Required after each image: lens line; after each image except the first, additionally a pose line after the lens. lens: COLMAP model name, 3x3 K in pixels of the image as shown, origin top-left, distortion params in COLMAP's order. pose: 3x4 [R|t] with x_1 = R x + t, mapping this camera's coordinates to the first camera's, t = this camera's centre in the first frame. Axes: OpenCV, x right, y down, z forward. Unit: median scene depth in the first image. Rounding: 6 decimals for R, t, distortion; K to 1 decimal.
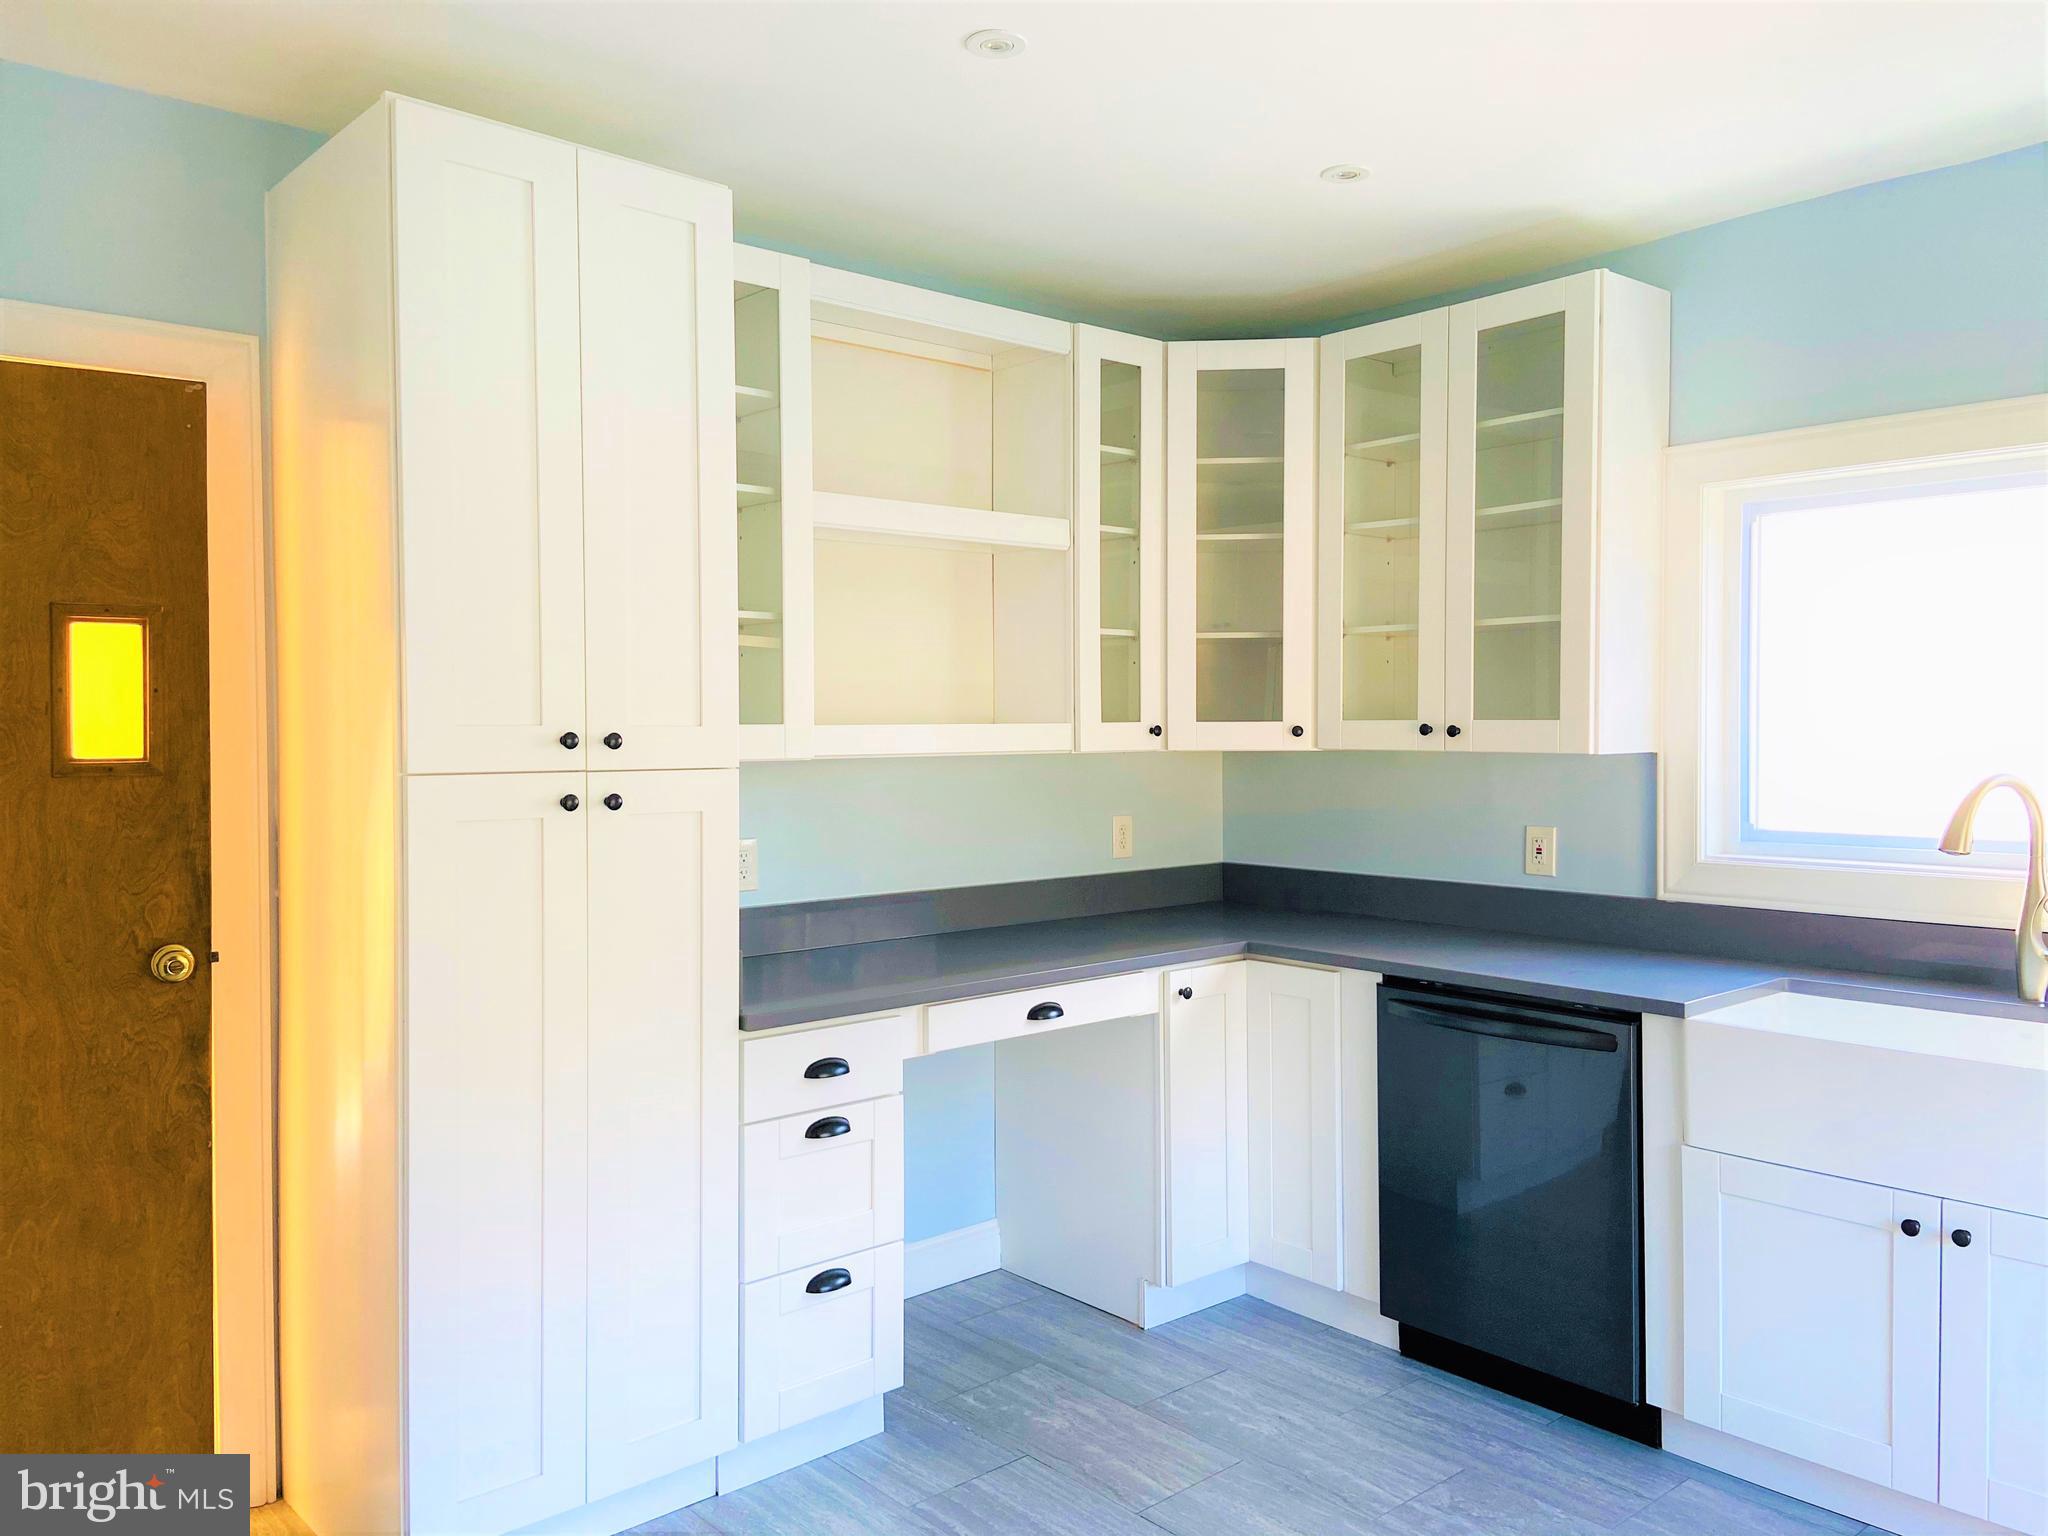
lens RADIAL K [[1537.4, 0, 1024.3], [0, 1537.4, 758.9], [0, 0, 1]] dist [0.121935, -0.152559]
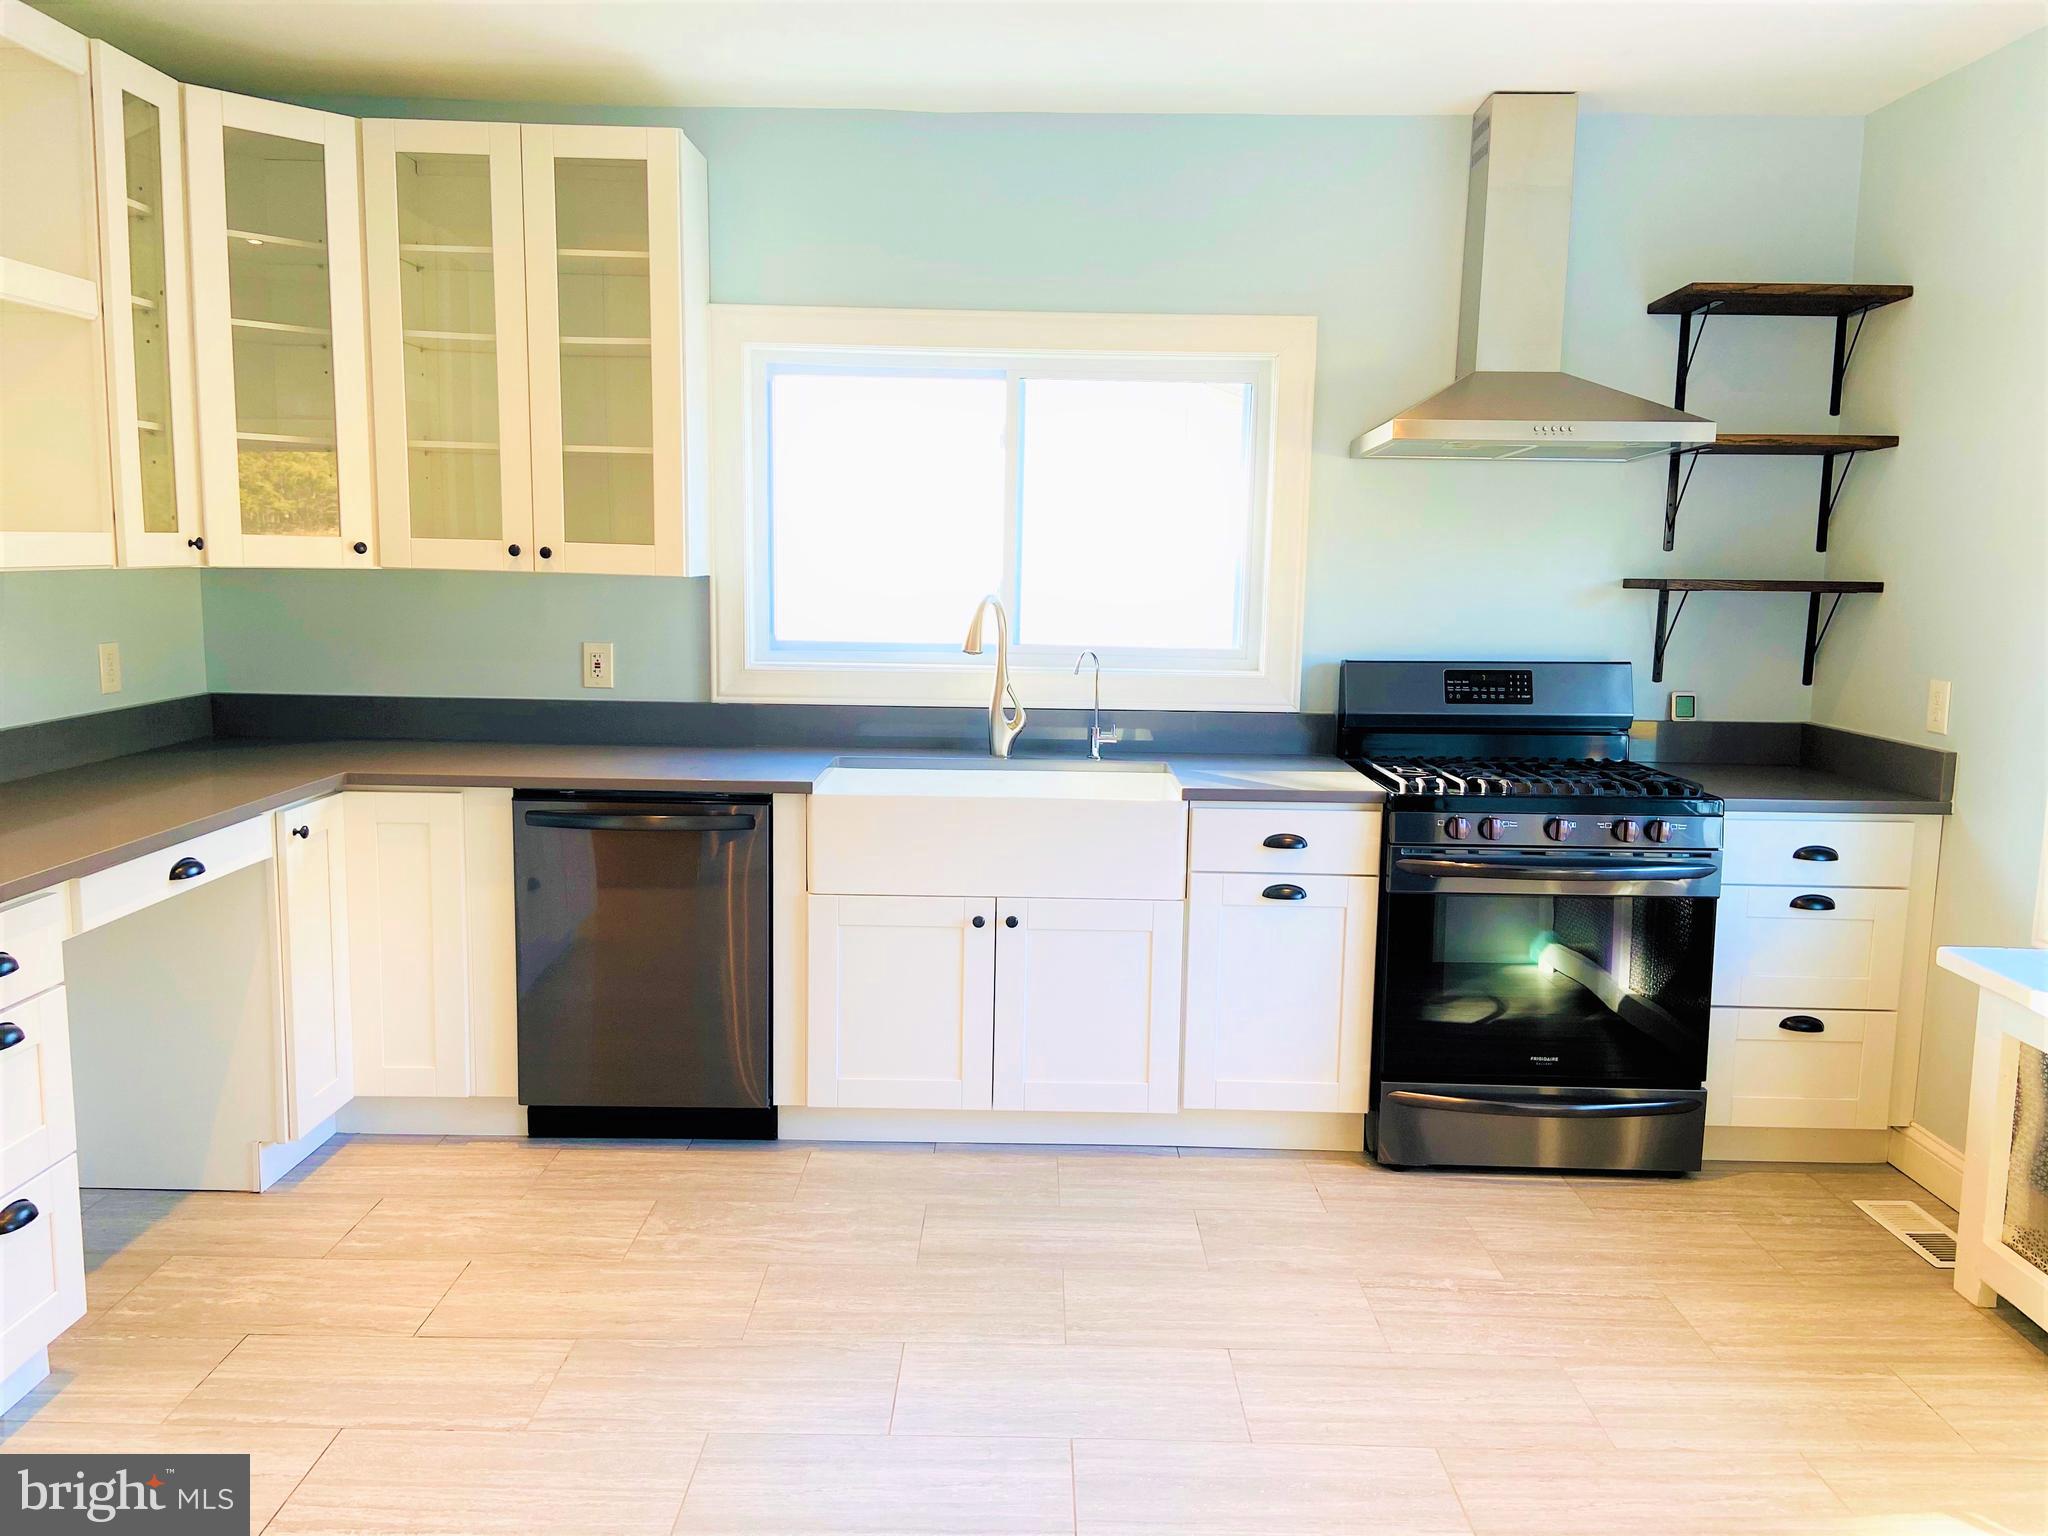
lens RADIAL K [[1537.4, 0, 1029.2], [0, 1537.4, 763.9], [0, 0, 1]] dist [0.121935, -0.152559]
pose [[0.661020, -0.085164, 0.745520, -0.319475], [-0.005208, 0.992994, 0.118052, -0.002314], [-0.750350, -0.081917, 0.655945, 0.062782]]
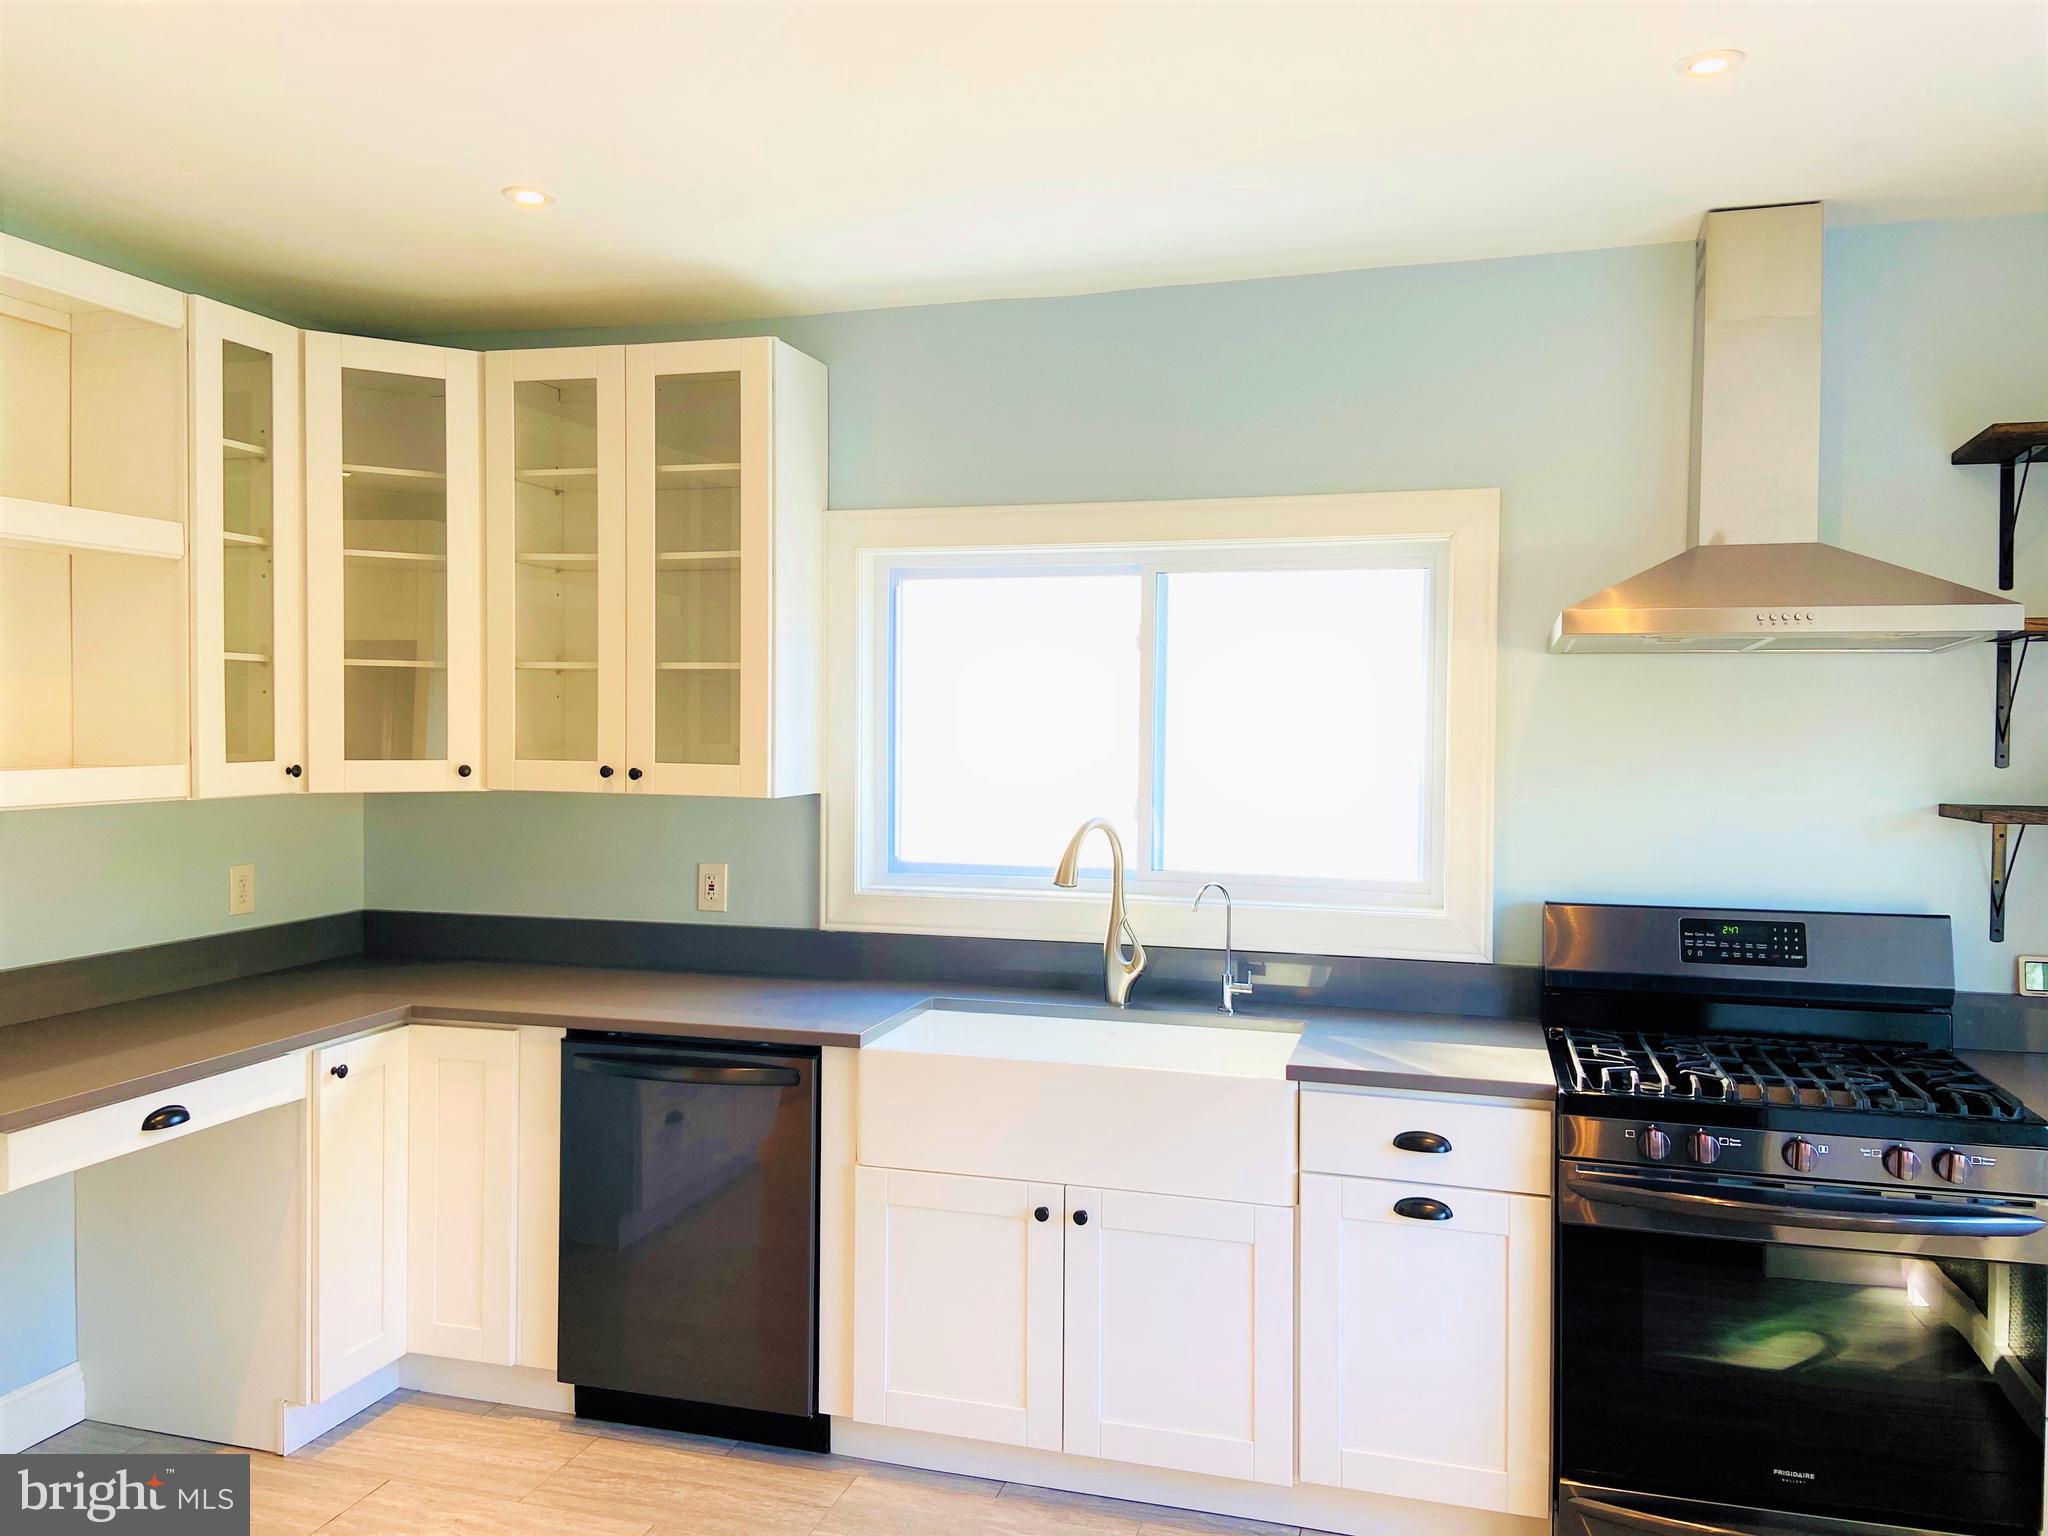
lens RADIAL K [[1537.4, 0, 1015.3], [0, 1537.4, 762.6], [0, 0, 1]] dist [0.121935, -0.152559]
pose [[0.844423, -0.002523, 0.535671, -0.052359], [-0.001226, 0.999977, 0.006642, -0.034077], [-0.535675, -0.006266, 0.844401, 0.033230]]
